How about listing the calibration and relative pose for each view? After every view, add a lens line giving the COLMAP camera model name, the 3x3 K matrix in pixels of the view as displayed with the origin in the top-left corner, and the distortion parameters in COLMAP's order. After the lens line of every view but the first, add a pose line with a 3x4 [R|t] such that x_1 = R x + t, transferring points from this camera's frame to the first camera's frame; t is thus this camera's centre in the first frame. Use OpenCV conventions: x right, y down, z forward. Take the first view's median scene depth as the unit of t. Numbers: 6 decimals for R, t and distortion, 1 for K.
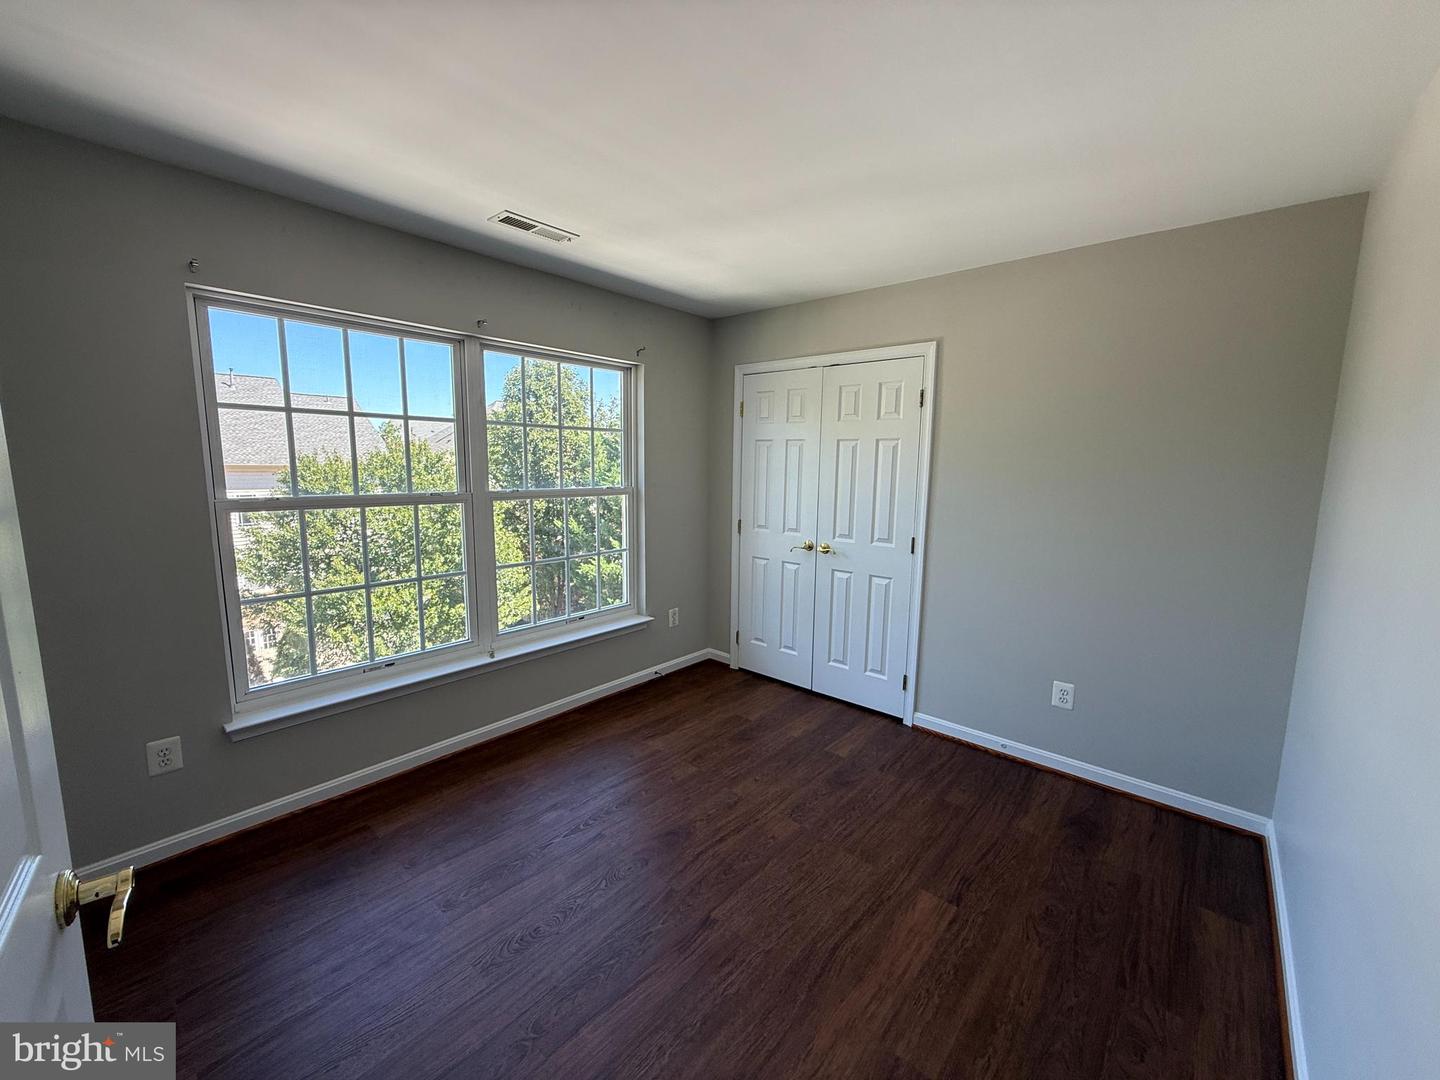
lens RADIAL K [[577.3, 0, 720.0], [0, 577.3, 540.0], [0, 0, 1]] dist [0.000120, 0.000010]
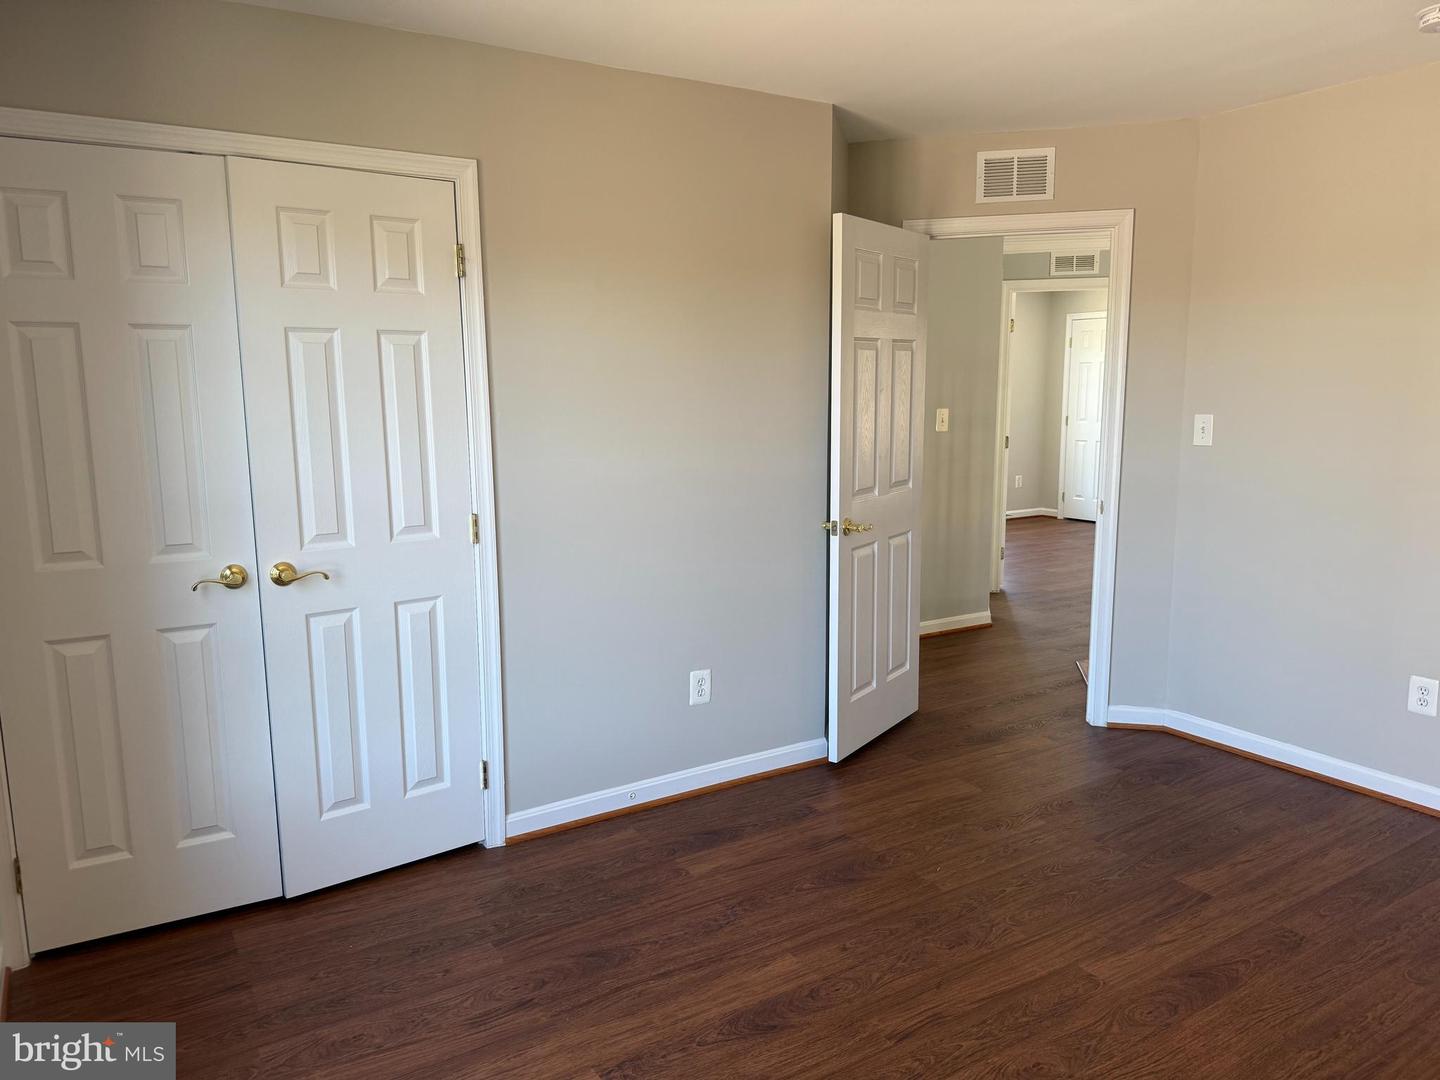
lens RADIAL K [[985.7, 0, 720.0], [0, 985.7, 540.0], [0, 0, 1]] dist [-0.000072, -0.000820]
pose [[0.282439, -0.159855, 0.945872, -0.459213], [0.147855, 0.981490, 0.121725, -0.055444], [-0.947822, 0.105472, 0.300846, 0.456834]]
